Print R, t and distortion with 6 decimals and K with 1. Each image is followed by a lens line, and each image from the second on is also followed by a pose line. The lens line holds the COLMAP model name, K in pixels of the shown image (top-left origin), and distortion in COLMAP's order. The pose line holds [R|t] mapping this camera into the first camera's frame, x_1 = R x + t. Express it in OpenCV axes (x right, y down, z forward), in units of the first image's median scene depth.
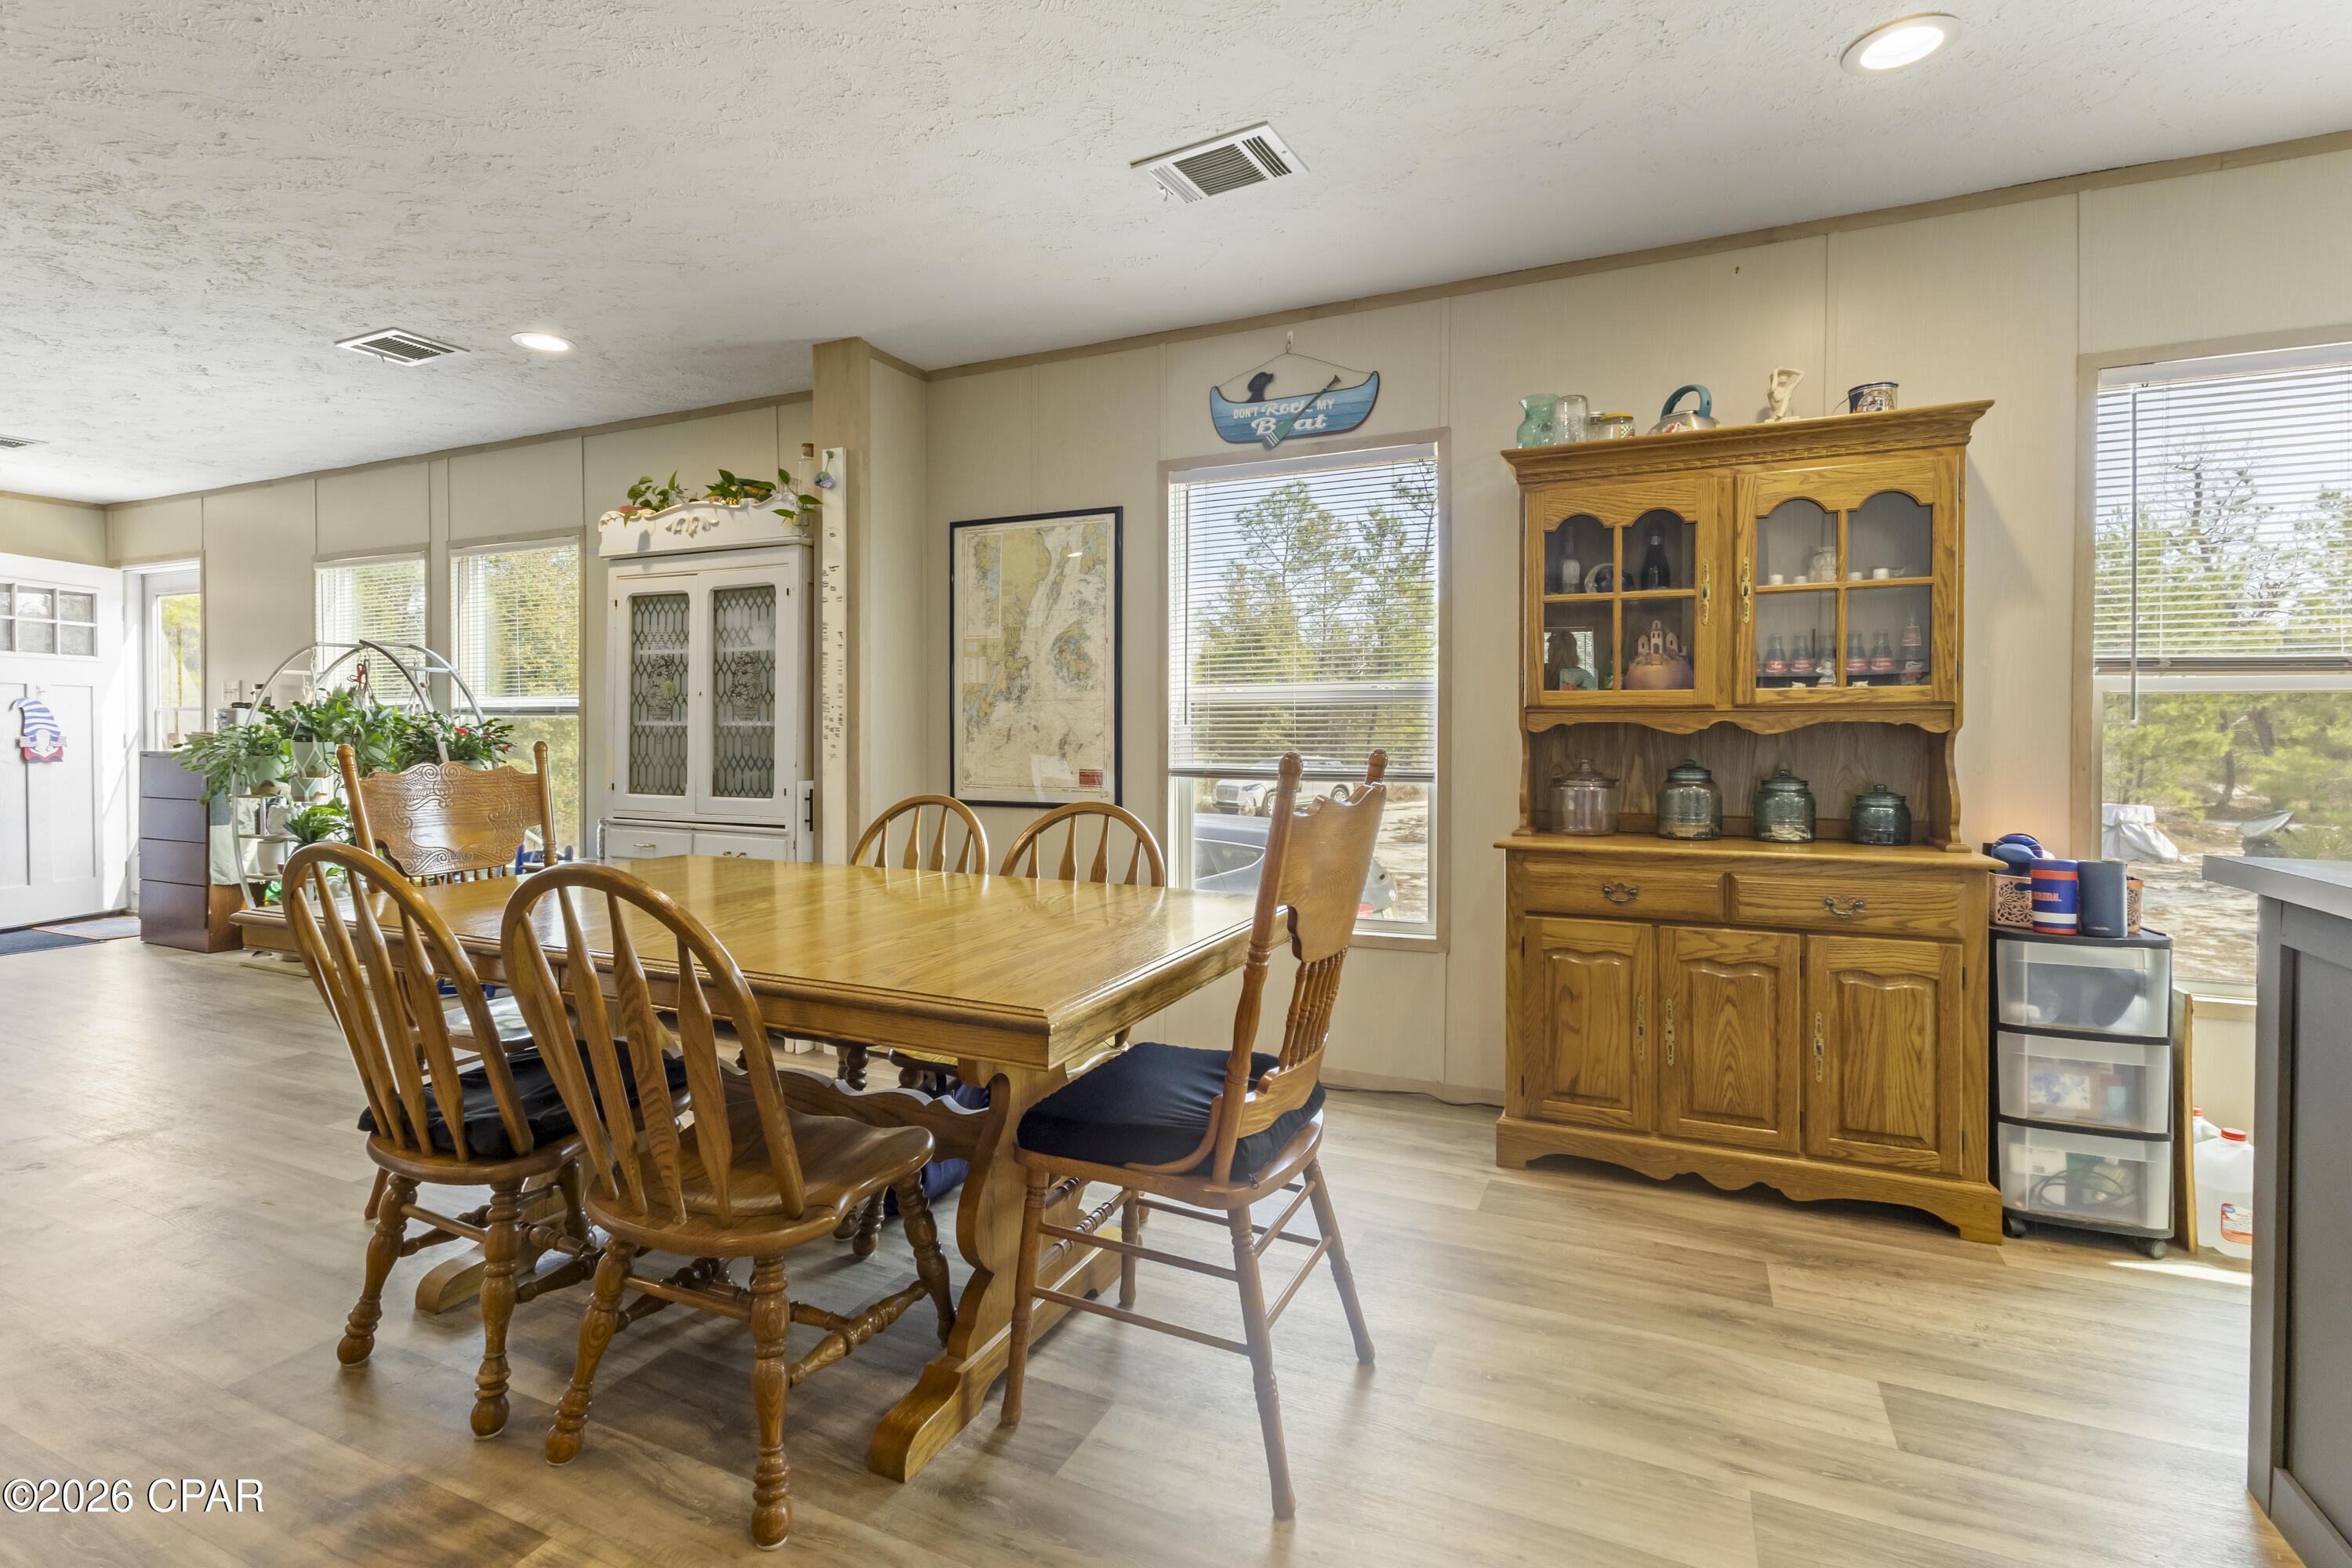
lens RADIAL K [[1083.2, 0, 1178.2], [0, 1083.2, 753.2], [0, 0, 1]] dist [0.002497, 0.000711]
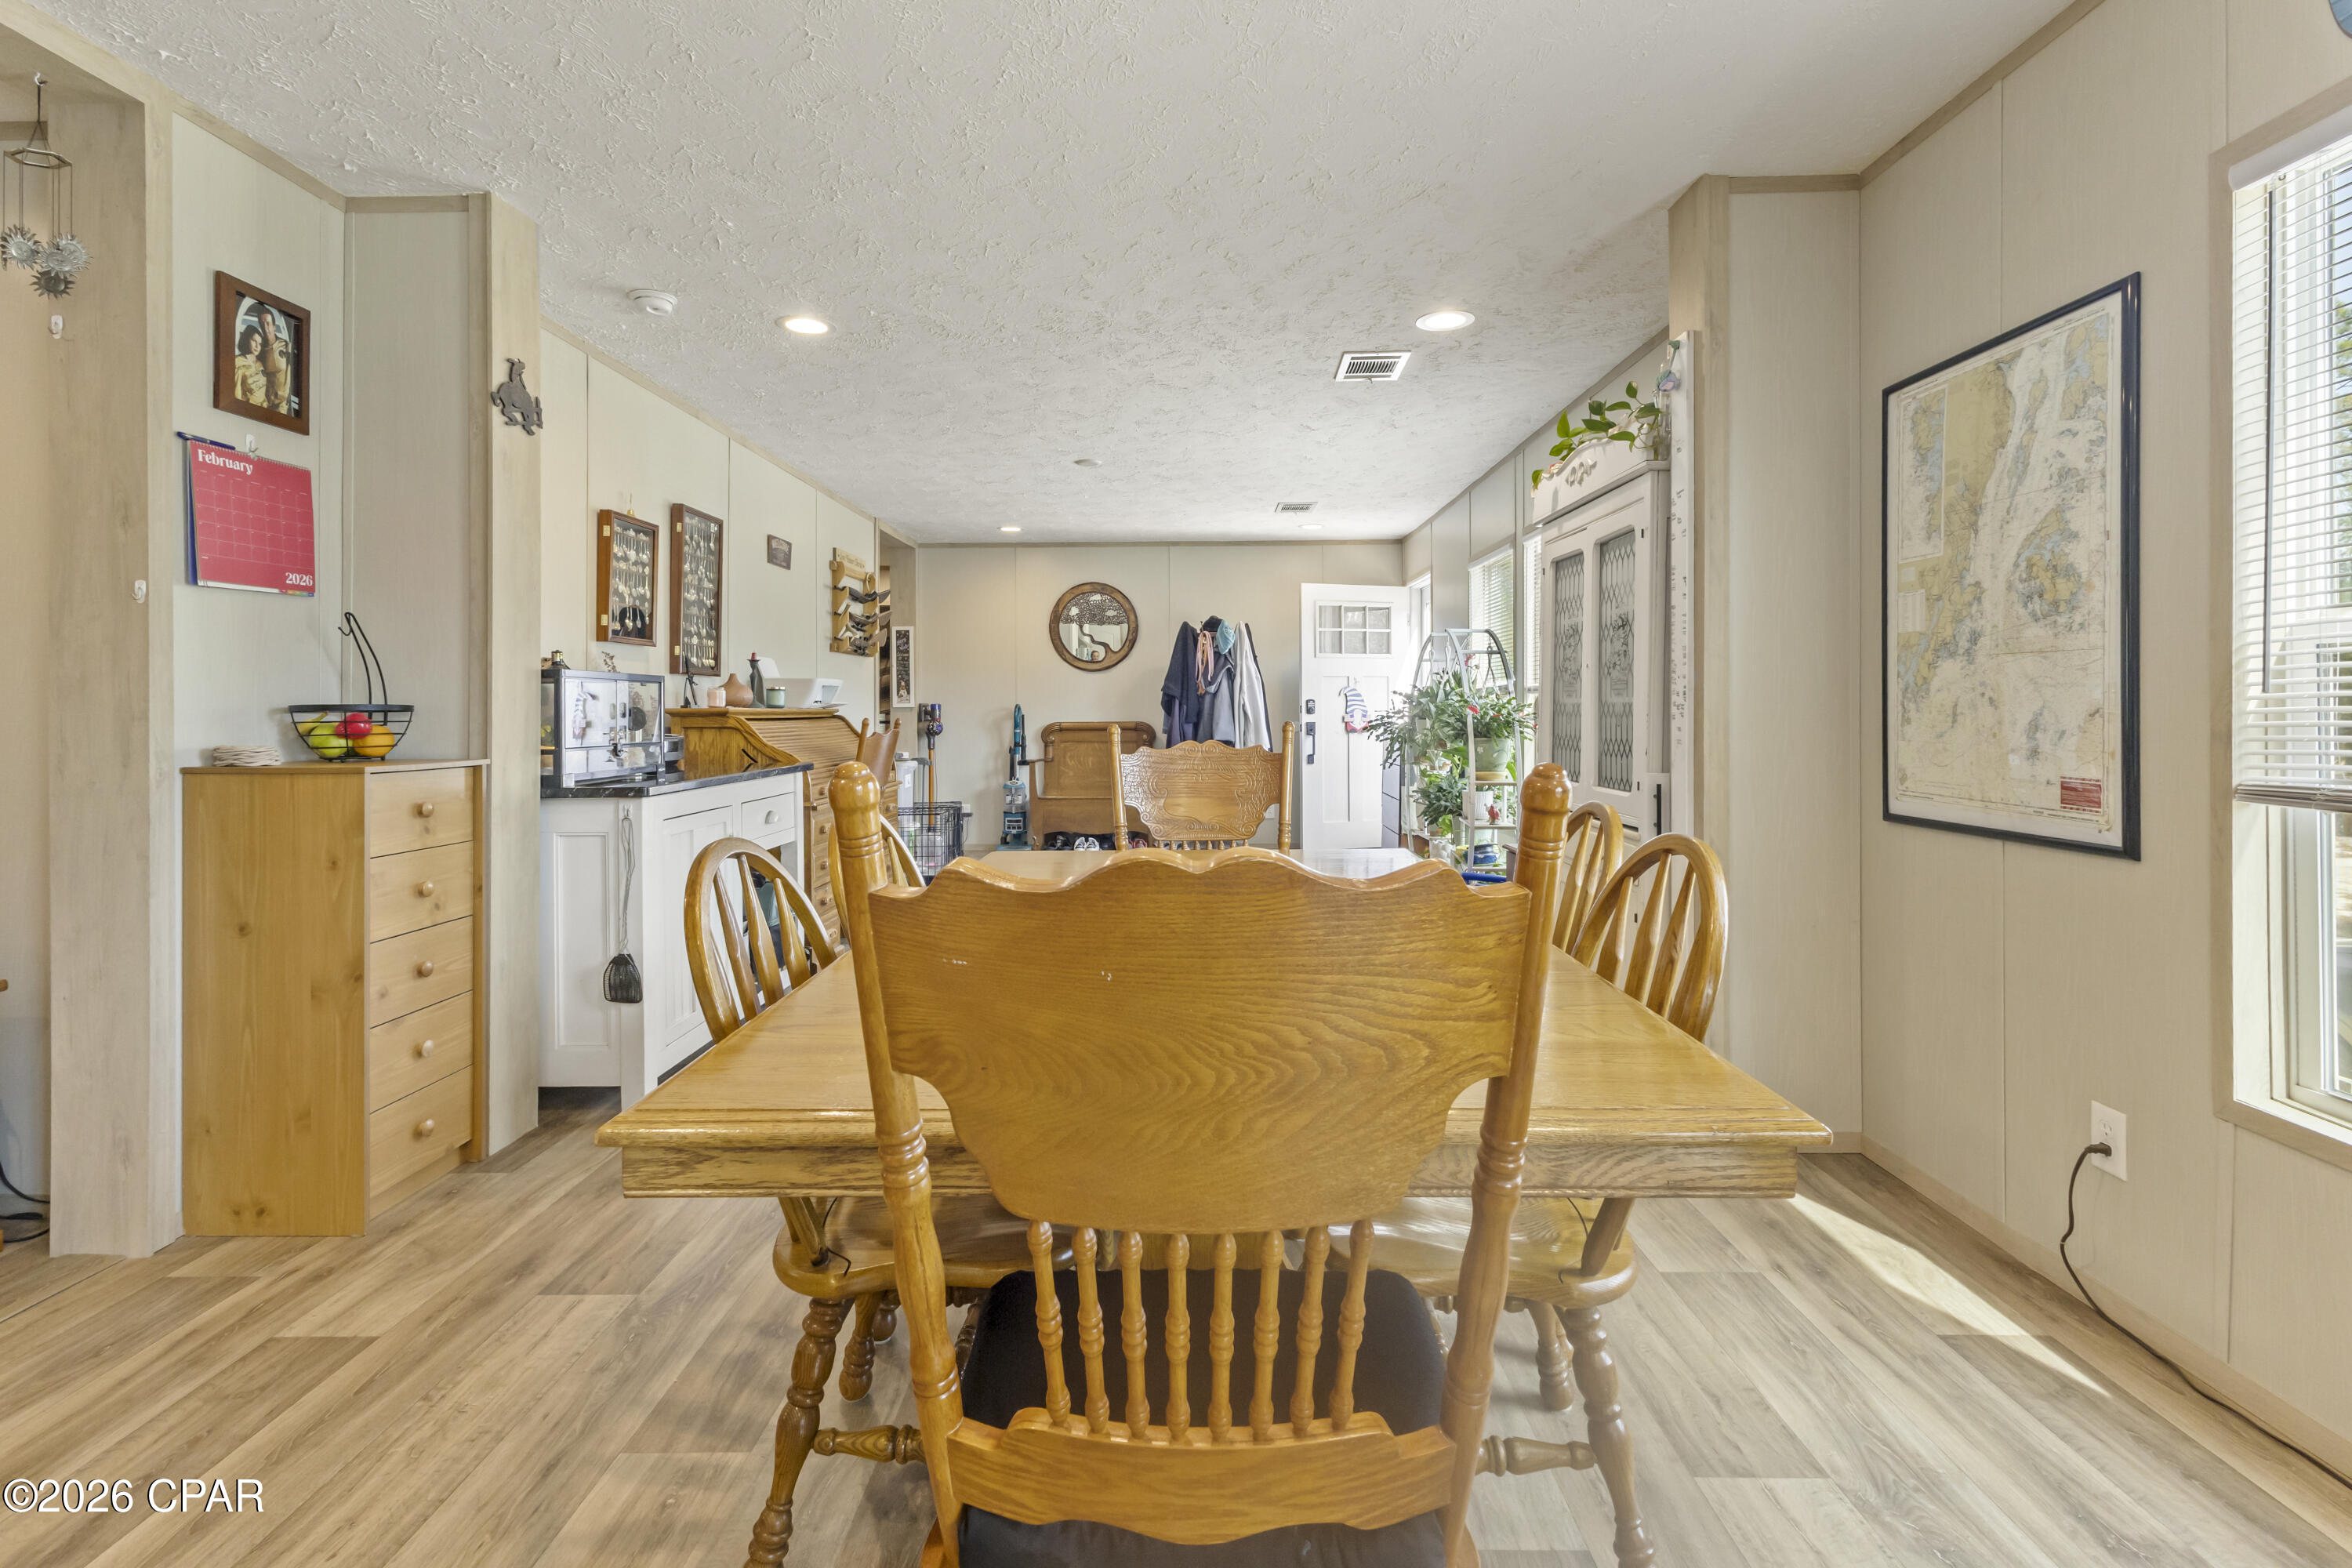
lens RADIAL K [[1107.7, 0, 1176.9], [0, 1107.7, 720.5], [0, 0, 1]] dist [-0.000255, -0.000313]
pose [[0.399472, 0.005448, -0.916729, 0.236747], [-0.013190, 0.999913, 0.000195, -0.007257], [0.916650, 0.012014, 0.399509, 0.348399]]
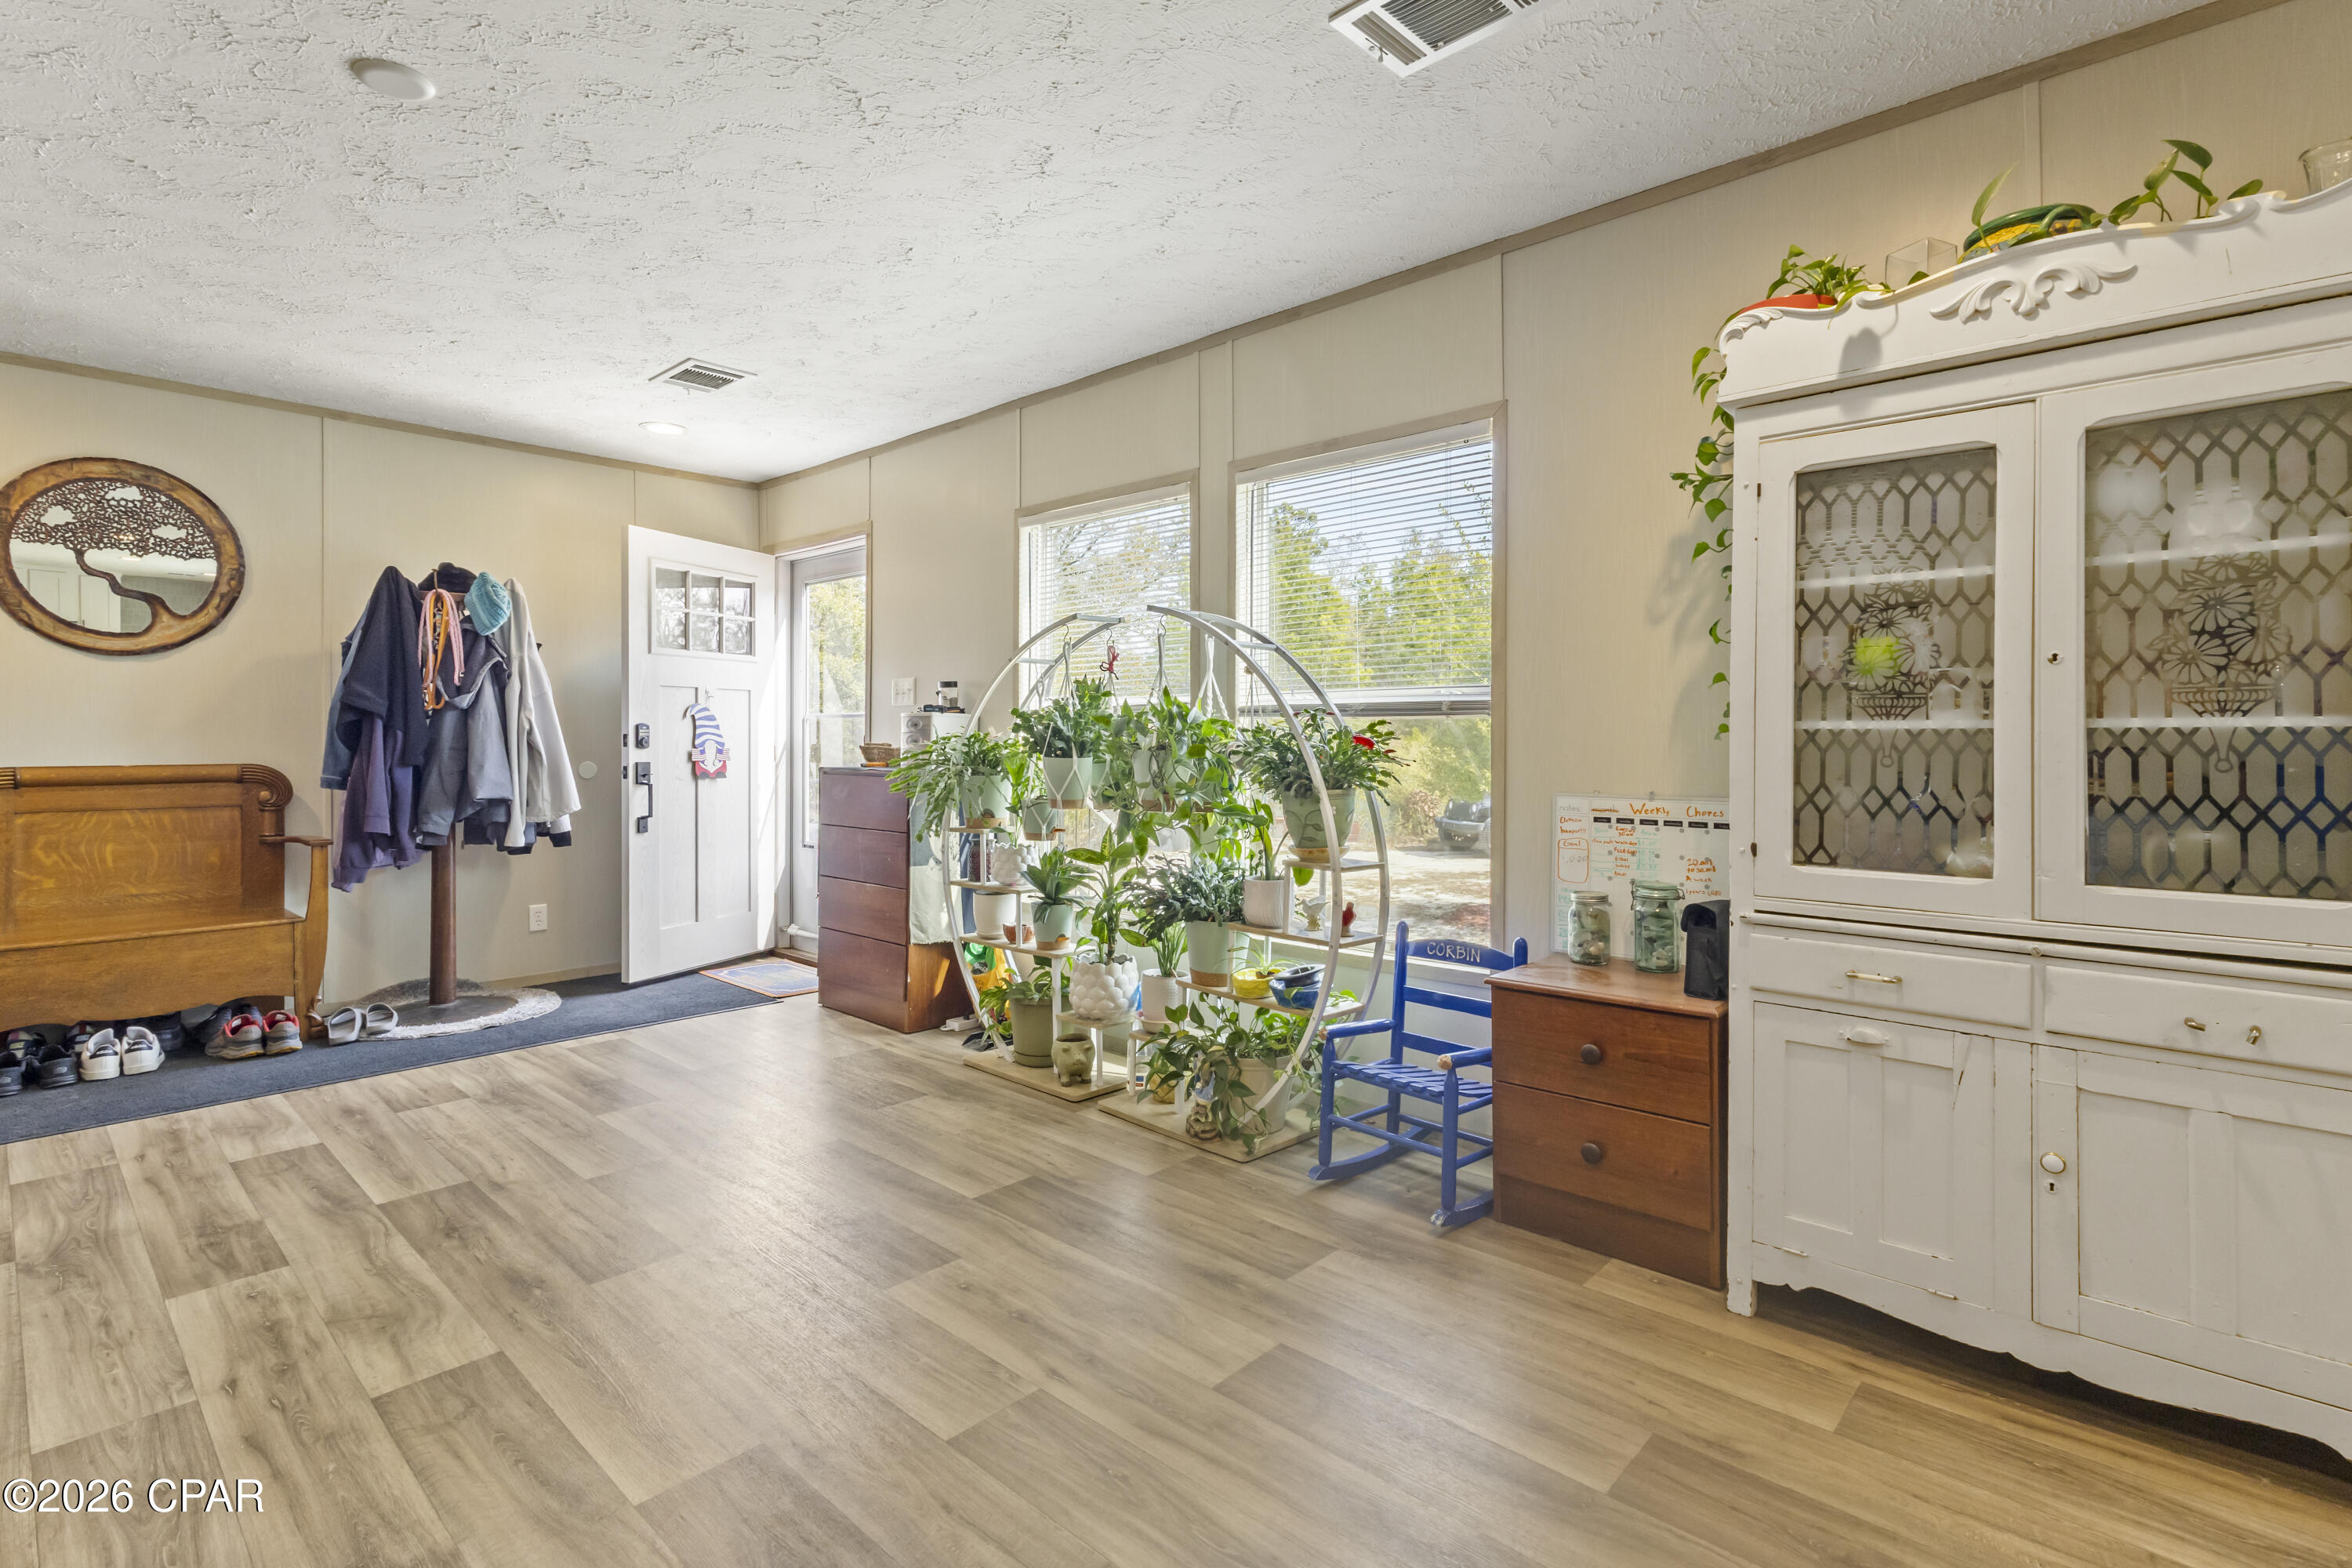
lens RADIAL K [[1121.1, 0, 1178.7], [0, 1121.1, 745.9], [0, 0, 1]] dist [0.000549, 0.000154]
pose [[0.946863, -0.000777, -0.321636, -0.623783], [-0.004359, 0.999874, -0.015250, -0.008754], [0.321608, 0.015841, 0.946741, 0.425446]]
